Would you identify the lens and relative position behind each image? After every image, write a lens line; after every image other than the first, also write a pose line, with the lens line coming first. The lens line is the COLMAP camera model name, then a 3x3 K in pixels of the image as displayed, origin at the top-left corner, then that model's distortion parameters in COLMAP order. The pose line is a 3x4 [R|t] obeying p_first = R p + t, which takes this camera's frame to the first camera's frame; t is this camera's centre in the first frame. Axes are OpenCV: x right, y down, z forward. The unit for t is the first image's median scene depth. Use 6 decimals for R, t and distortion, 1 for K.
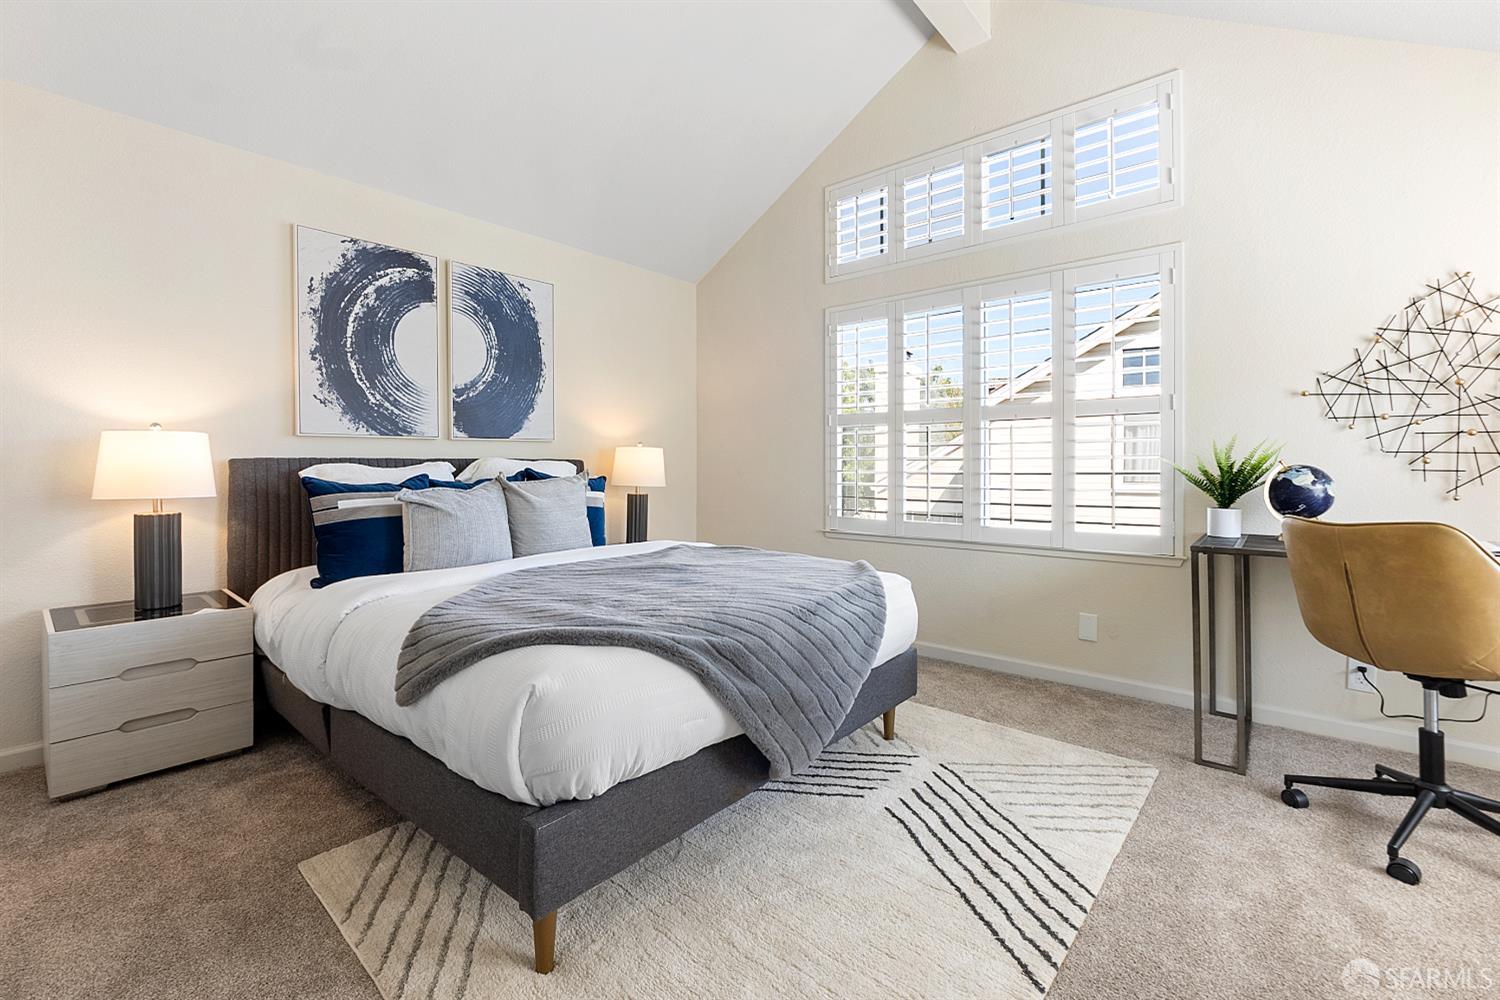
lens RADIAL K [[653.6, 0, 749.6], [0, 653.6, 484.8], [0, 0, 1]] dist [0.003192, 0.000226]
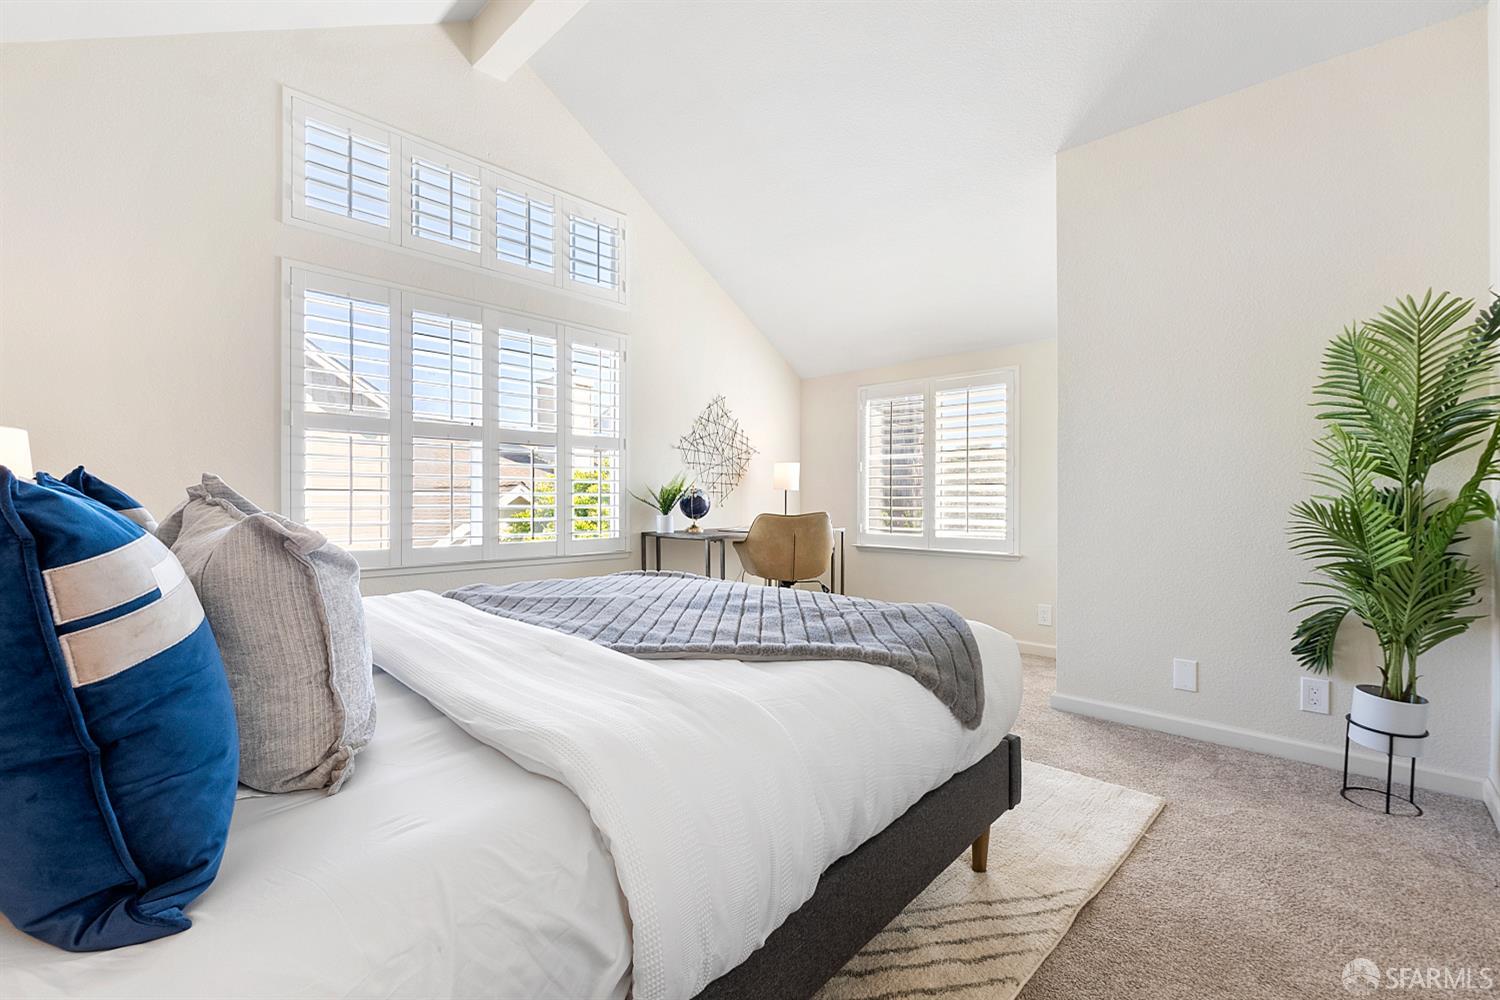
lens RADIAL K [[653.6, 0, 749.6], [0, 653.6, 484.8], [0, 0, 1]] dist [0.003192, 0.000226]
pose [[0.057549, 0.009010, 0.998302, -0.883954], [0.006686, 0.999933, -0.009410, -0.023121], [-0.998320, 0.007216, 0.057485, 0.730433]]
